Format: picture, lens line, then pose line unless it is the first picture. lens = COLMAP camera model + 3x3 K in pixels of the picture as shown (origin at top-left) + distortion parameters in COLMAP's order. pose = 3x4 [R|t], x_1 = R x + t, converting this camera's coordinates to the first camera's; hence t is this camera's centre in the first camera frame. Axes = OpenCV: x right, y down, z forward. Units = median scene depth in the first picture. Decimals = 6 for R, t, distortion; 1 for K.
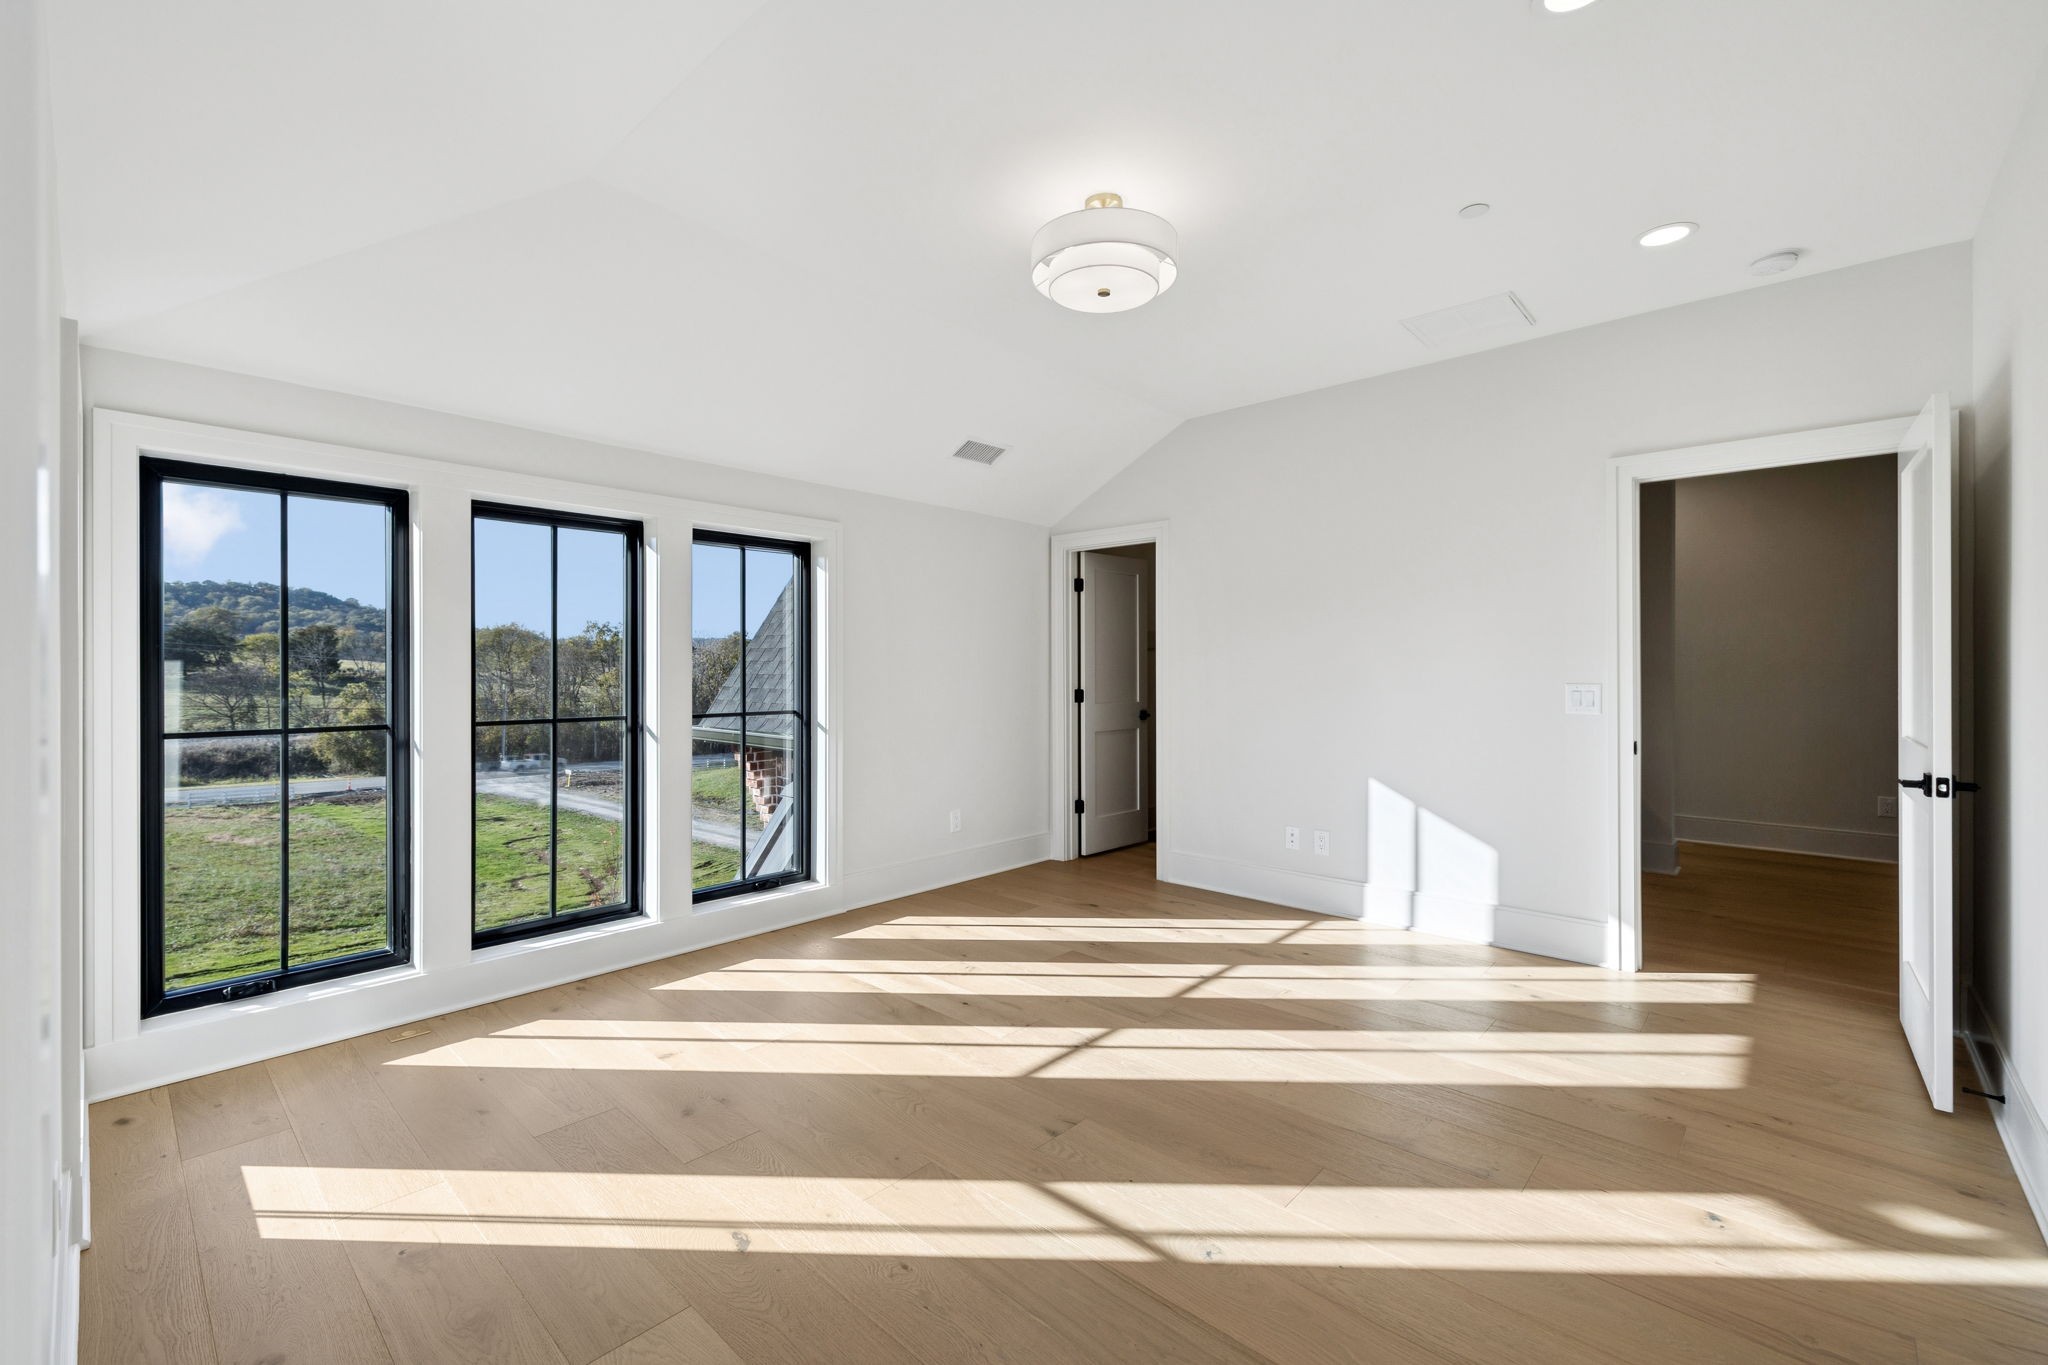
lens RADIAL K [[856.1, 0, 1023.7], [0, 856.1, 639.4], [0, 0, 1]] dist [-0.016337, -0.000145]
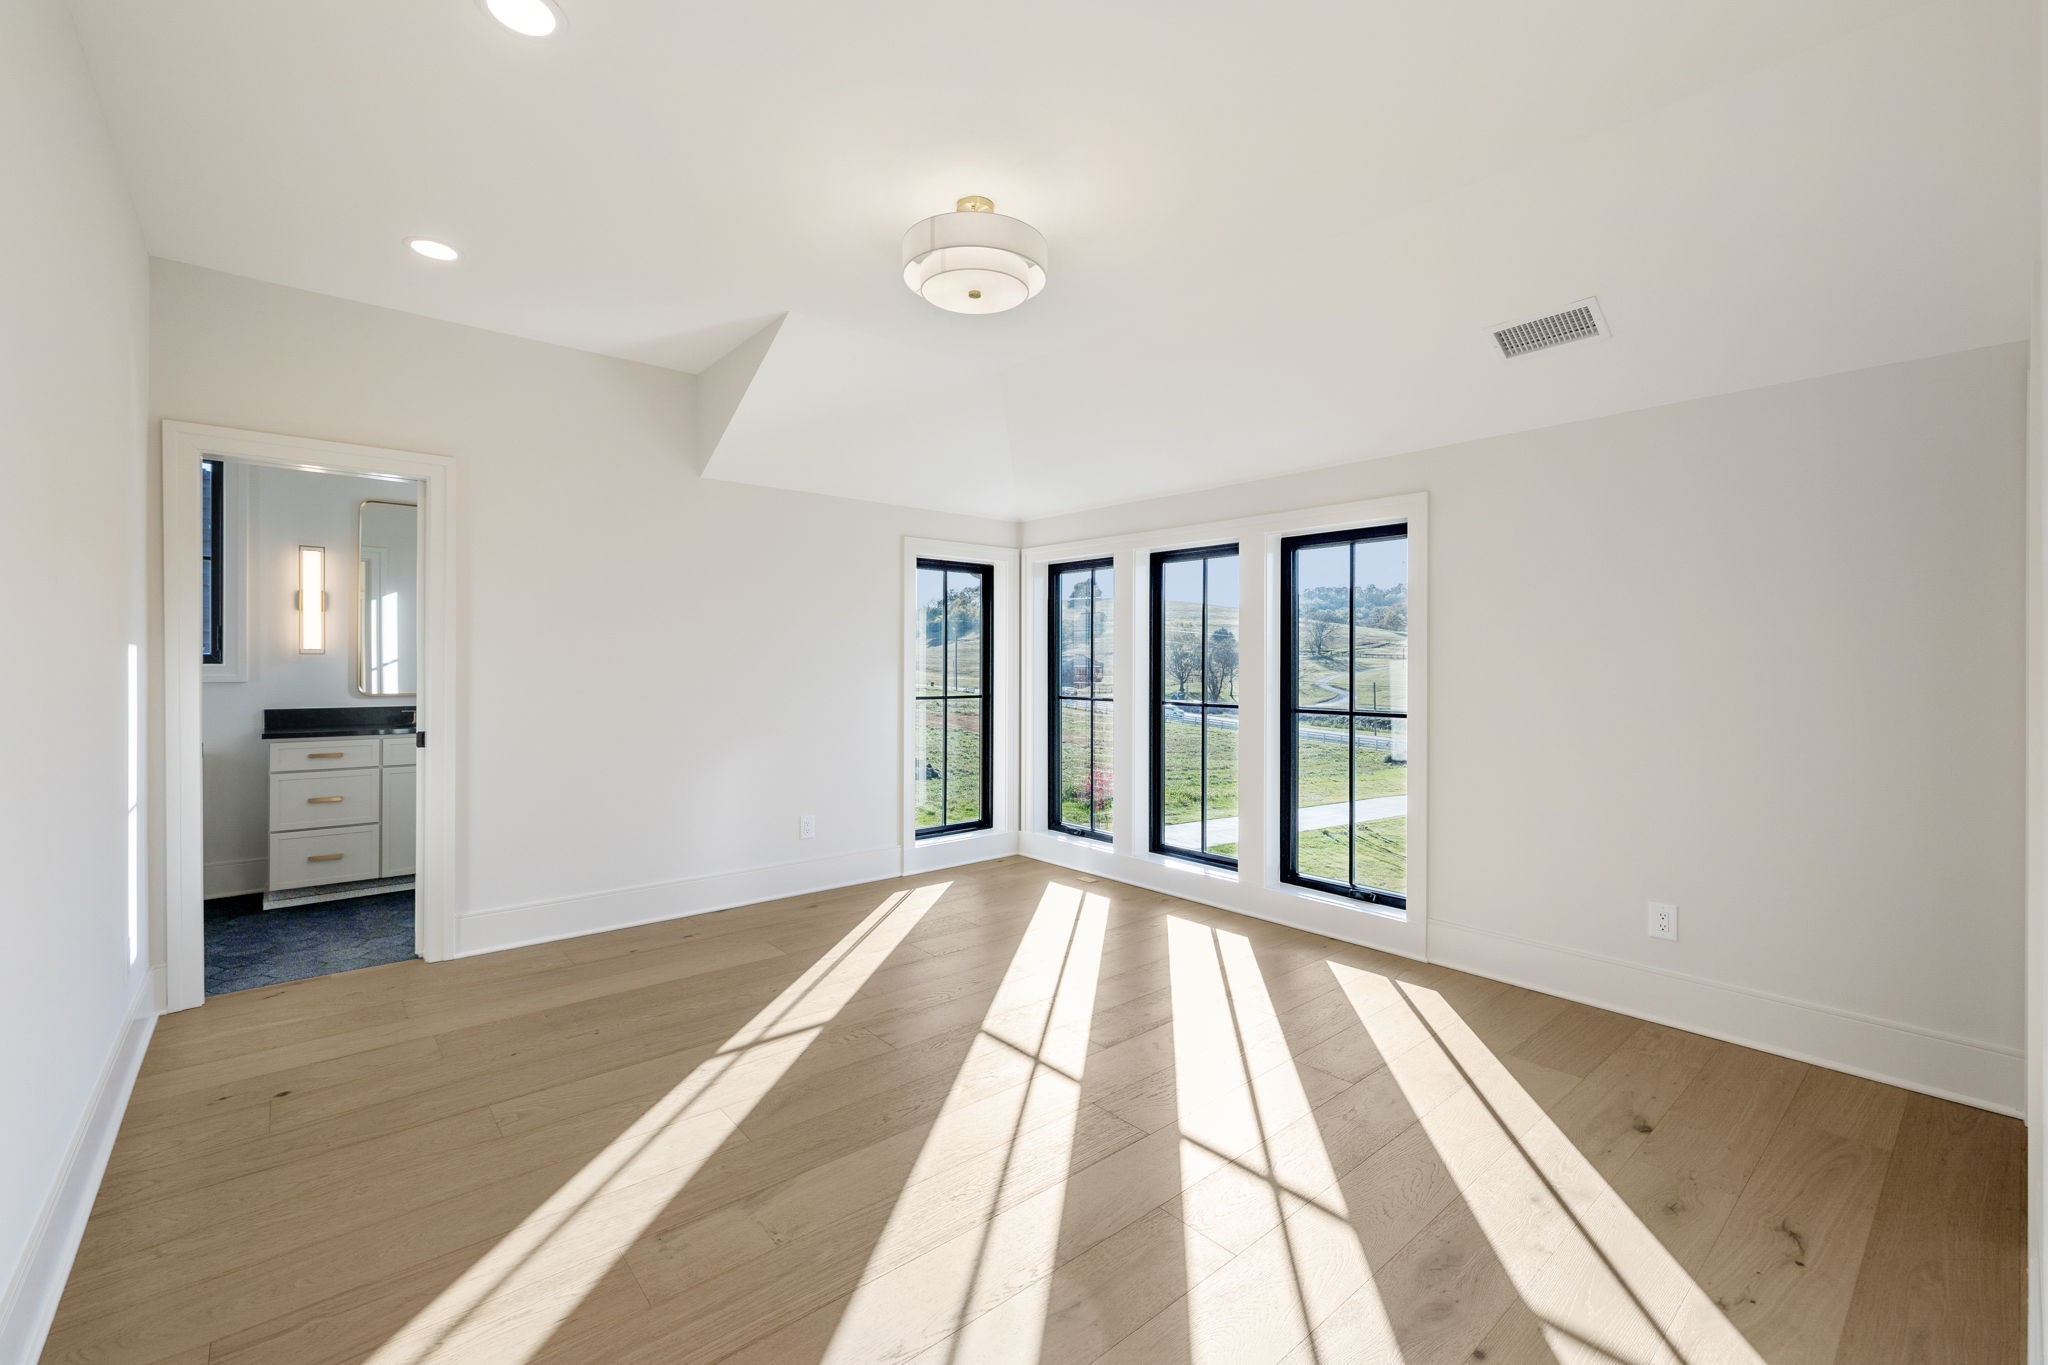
lens RADIAL K [[855.3, 0, 1027.5], [0, 855.3, 671.1], [0, 0, 1]] dist [0.000577, 0.000285]
pose [[-0.117861, 0.007739, -0.993000, 0.900171], [0.033474, 0.999432, 0.003816, 0.023243], [0.992466, -0.032790, -0.118053, 0.968560]]
